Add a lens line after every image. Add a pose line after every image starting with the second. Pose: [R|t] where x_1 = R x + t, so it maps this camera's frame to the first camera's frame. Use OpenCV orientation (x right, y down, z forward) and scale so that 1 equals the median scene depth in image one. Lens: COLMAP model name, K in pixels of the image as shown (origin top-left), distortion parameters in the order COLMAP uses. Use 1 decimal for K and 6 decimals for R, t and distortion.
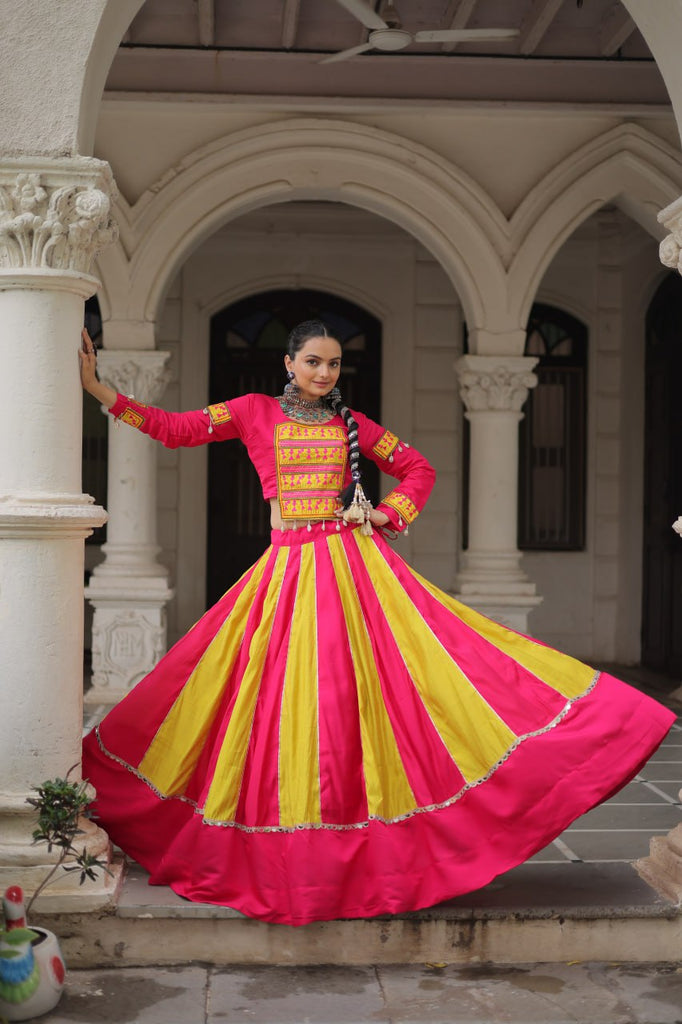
lens RADIAL K [[1436.5, 0, 341.0], [0, 1436.5, 512.0], [0, 0, 1]] dist [0.004334, -0.008084]
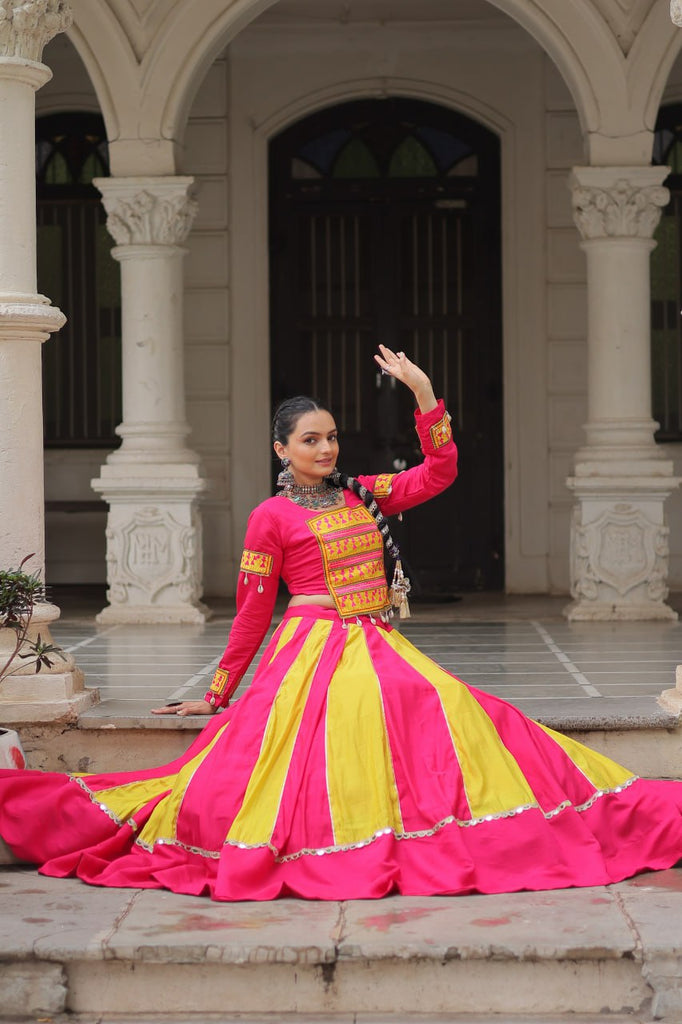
lens RADIAL K [[2311.2, 0, 329.5], [0, 2311.2, 512.7], [0, 0, 1]] dist [0.007031, -0.007928]
pose [[0.993565, -0.023749, -0.110749, 0.090770], [0.024949, 0.999644, 0.009462, 0.062415], [0.110485, -0.012164, 0.993803, -0.253214]]
